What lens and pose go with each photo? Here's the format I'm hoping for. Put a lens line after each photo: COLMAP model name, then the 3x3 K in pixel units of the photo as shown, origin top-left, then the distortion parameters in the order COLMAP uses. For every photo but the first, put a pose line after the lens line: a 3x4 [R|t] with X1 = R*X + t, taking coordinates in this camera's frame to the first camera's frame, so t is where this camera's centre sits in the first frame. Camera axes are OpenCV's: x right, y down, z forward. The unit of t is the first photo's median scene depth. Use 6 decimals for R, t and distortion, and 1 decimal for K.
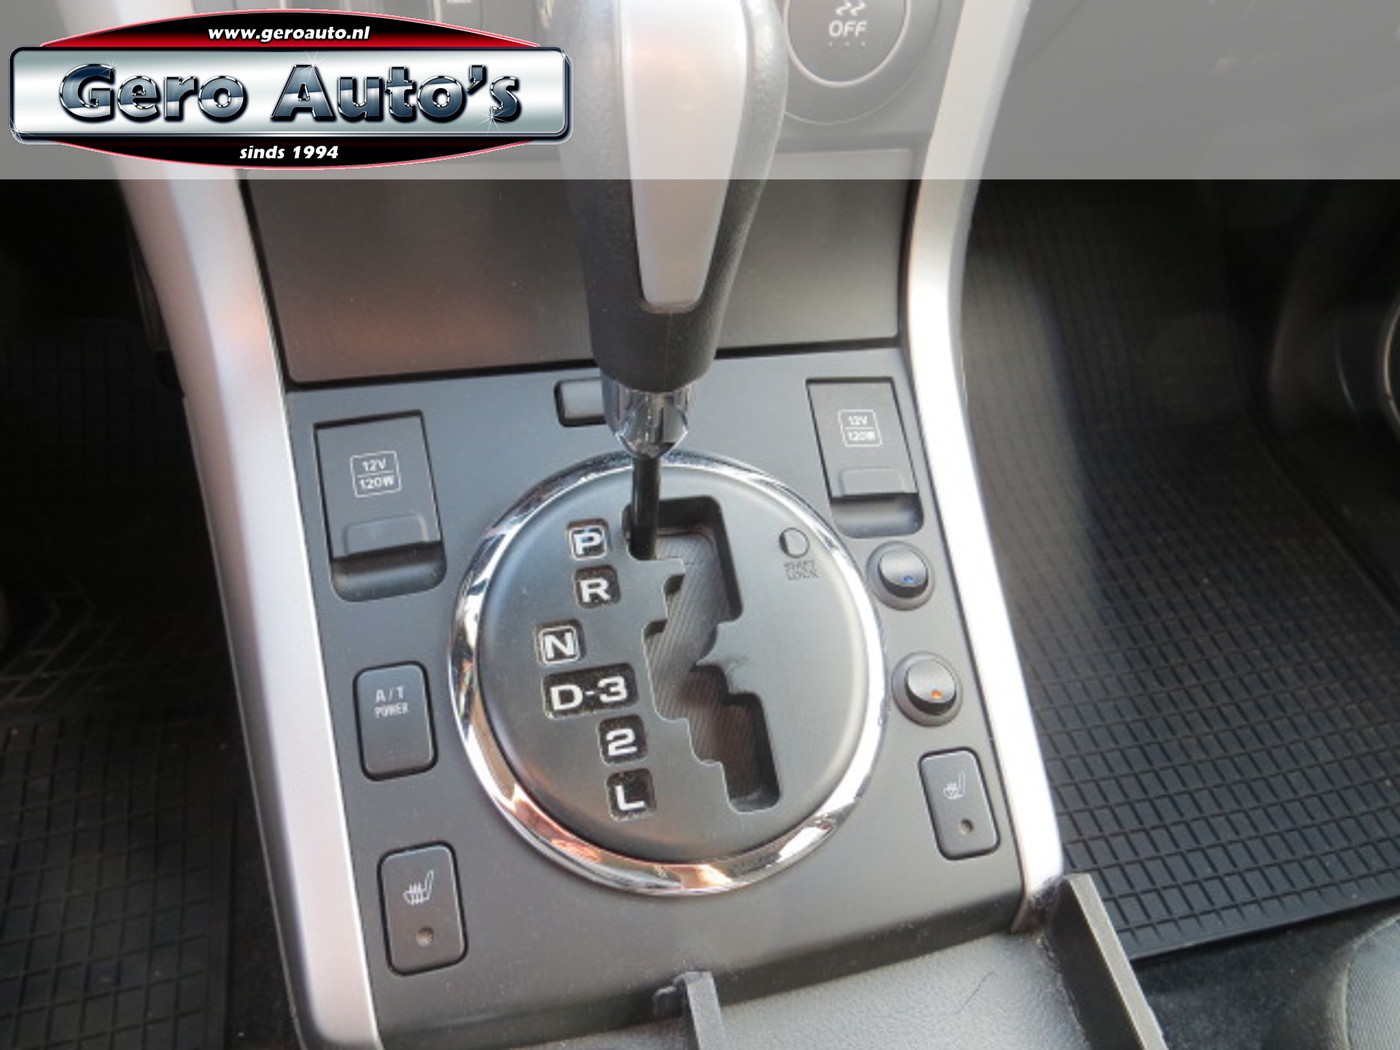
lens RADIAL K [[1078.3, 0, 700.0], [0, 1078.3, 525.0], [0, 0, 1]] dist [-0.003332, 0.000863]
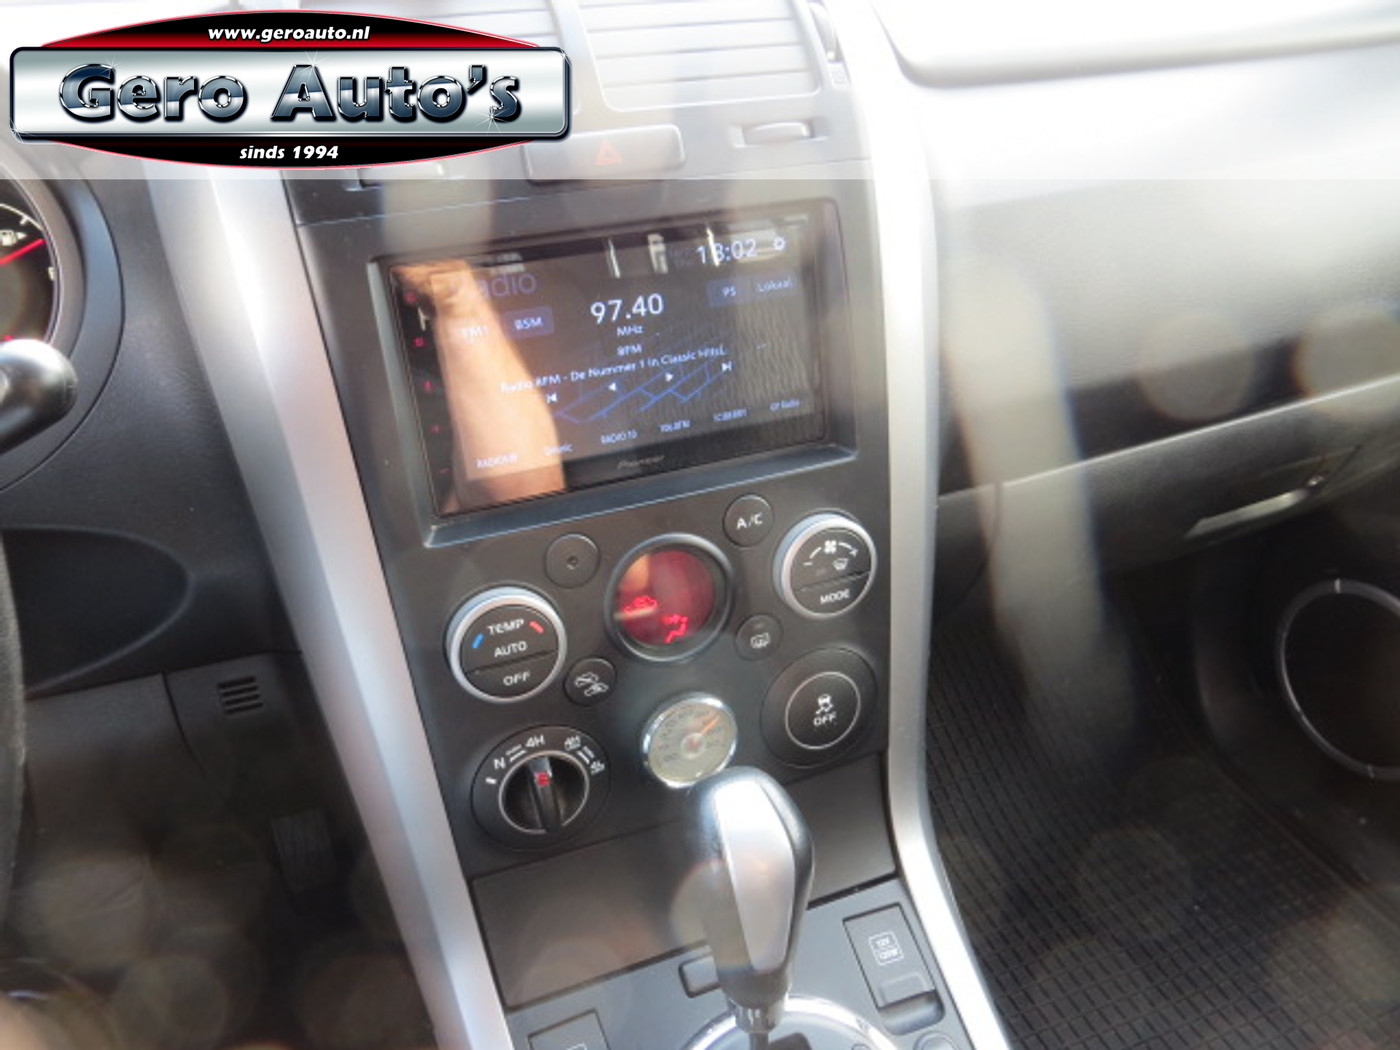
lens RADIAL K [[1078.3, 0, 700.0], [0, 1078.3, 525.0], [0, 0, 1]] dist [-0.003332, 0.000863]
pose [[0.982724, -0.181874, 0.034301, -0.043063], [0.184217, 0.943321, -0.276060, -0.272432], [0.017851, 0.277609, 0.960528, -0.551618]]
